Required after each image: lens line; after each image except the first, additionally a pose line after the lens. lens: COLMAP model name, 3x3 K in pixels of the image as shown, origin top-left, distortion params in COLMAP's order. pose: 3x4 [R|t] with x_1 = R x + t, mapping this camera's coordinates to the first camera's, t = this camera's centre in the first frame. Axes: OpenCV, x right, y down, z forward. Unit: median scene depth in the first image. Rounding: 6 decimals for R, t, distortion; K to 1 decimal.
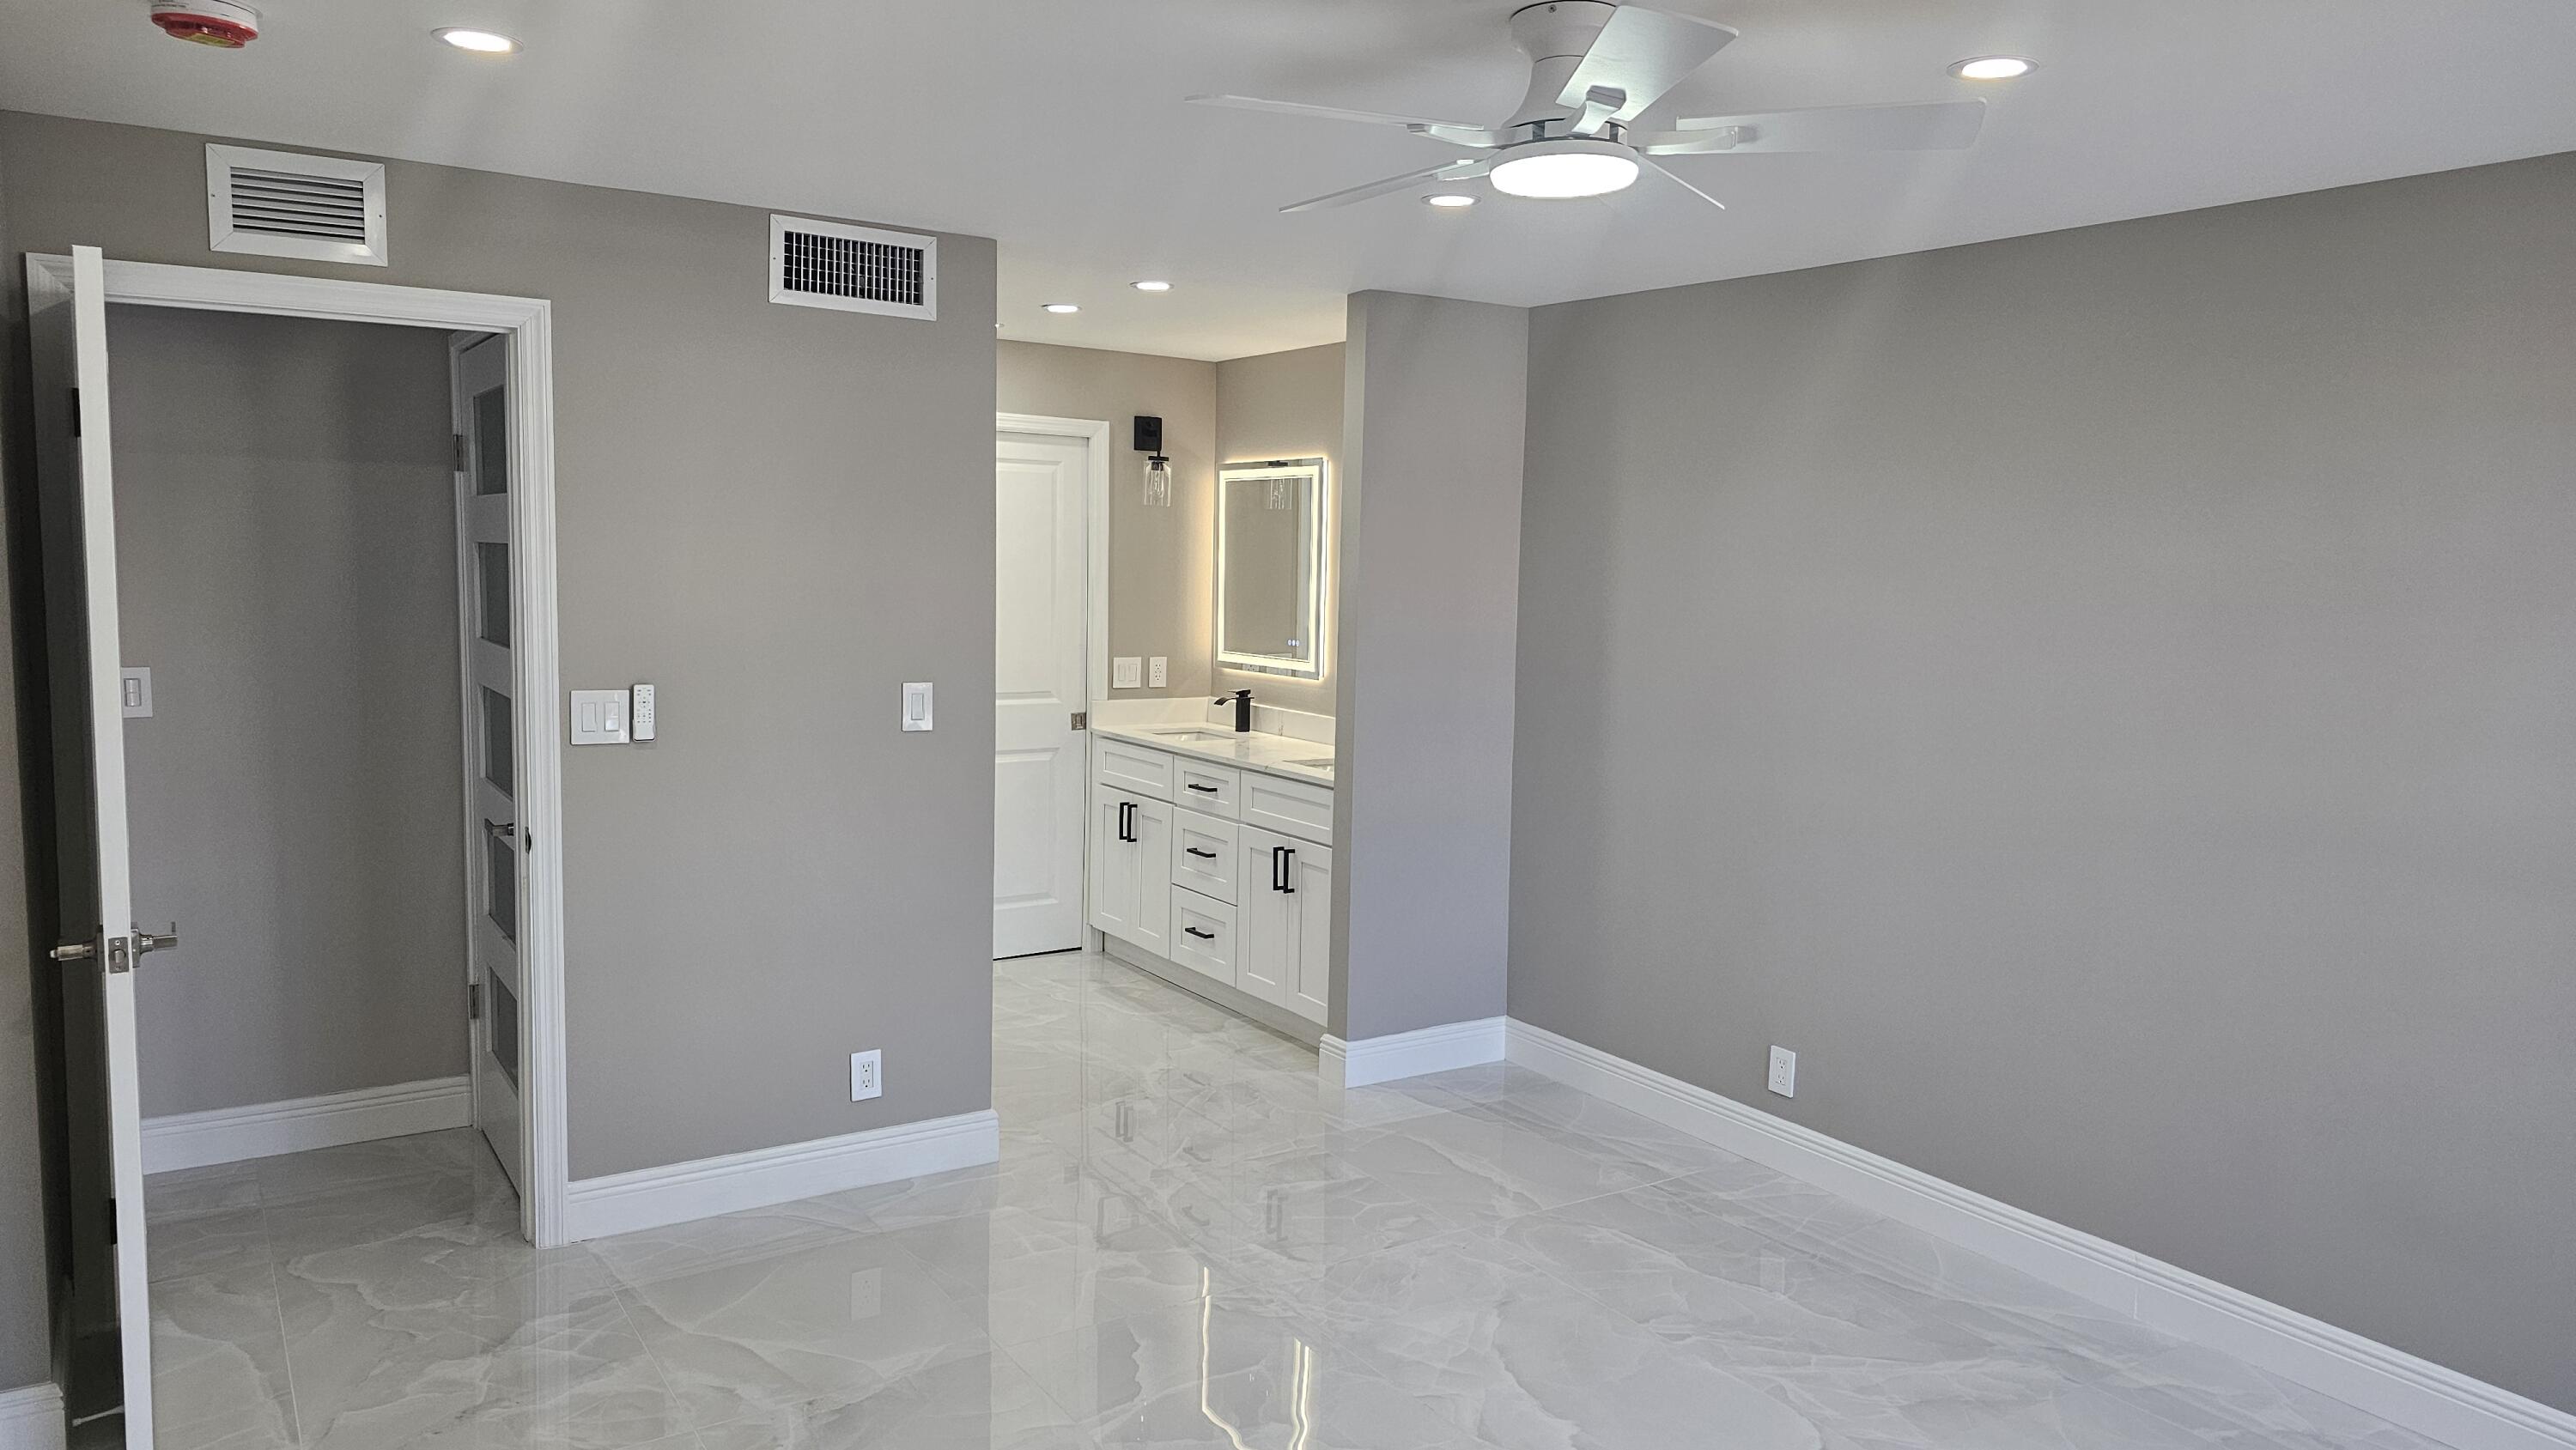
lens RADIAL K [[1714.0, 0, 1292.1], [0, 1714.0, 713.0], [0, 0, 1]] dist [0.057562, -0.051487]
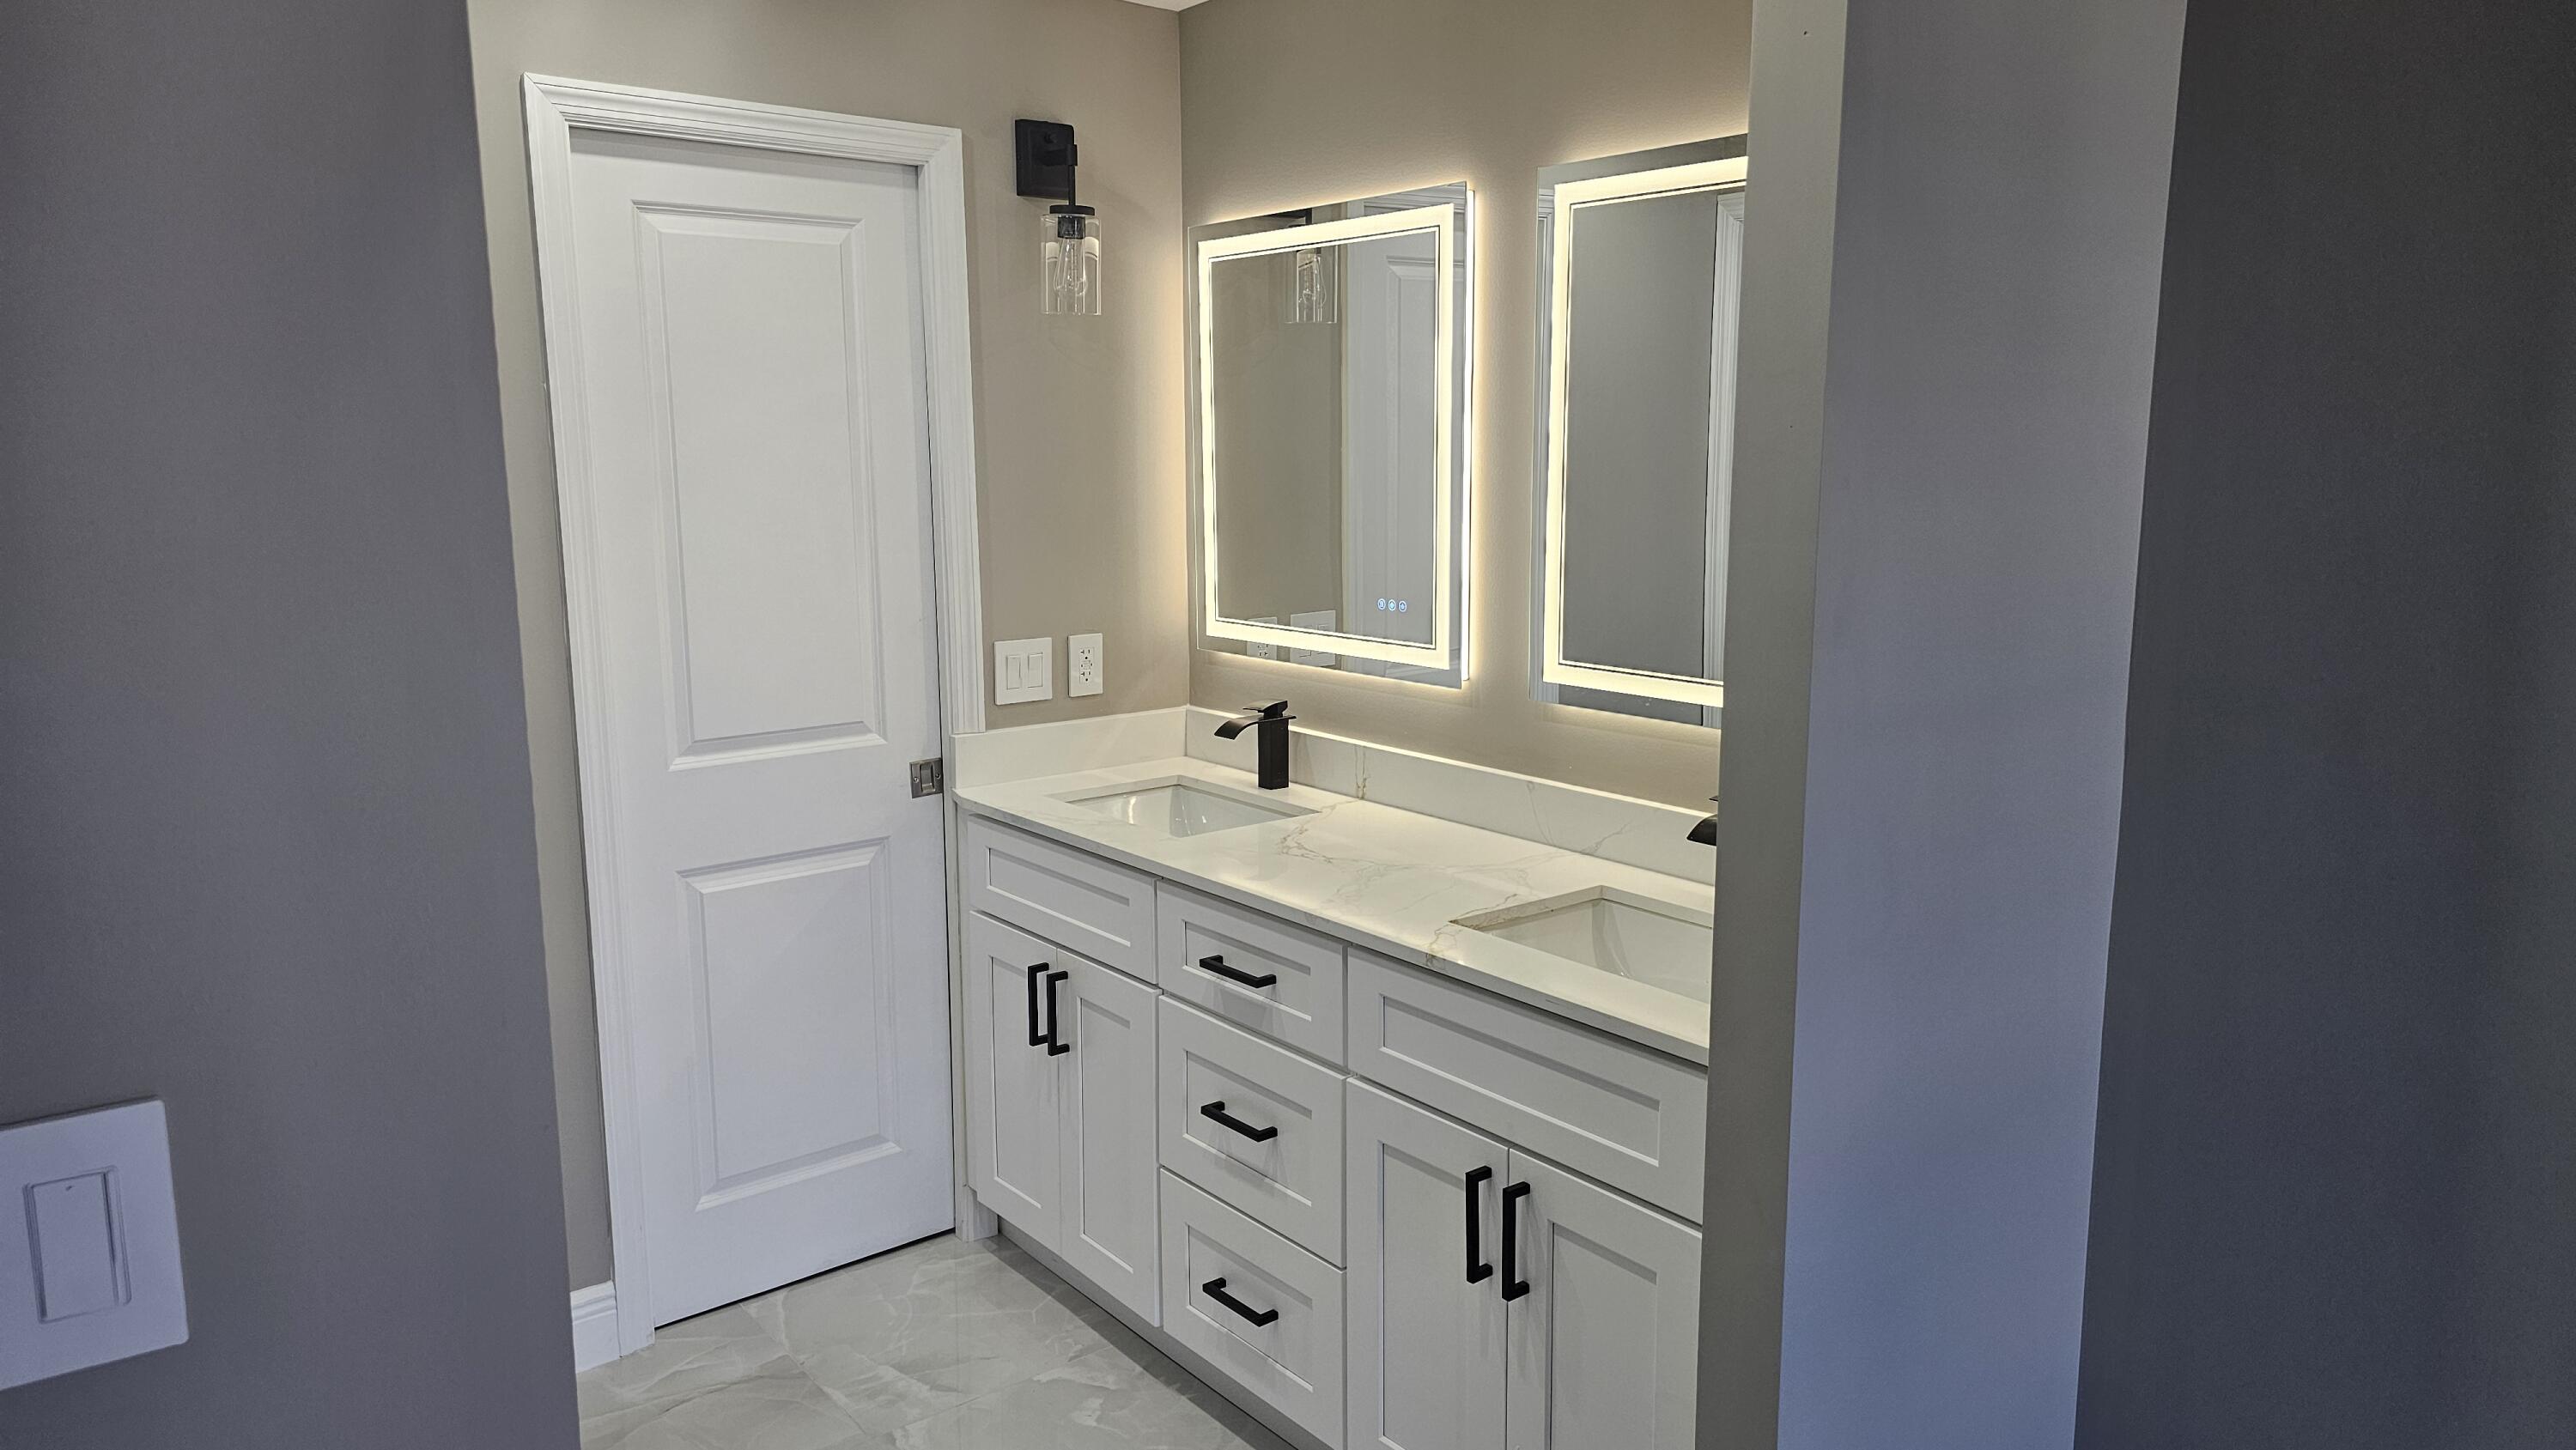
lens RADIAL K [[1714.0, 0, 1282.5], [0, 1714.0, 744.8], [0, 0, 1]] dist [0.057562, -0.051487]
pose [[0.995513, -0.039617, 0.085928, -0.066619], [0.032162, 0.995735, 0.086471, -0.042487], [-0.088987, -0.083319, 0.992542, 0.516542]]
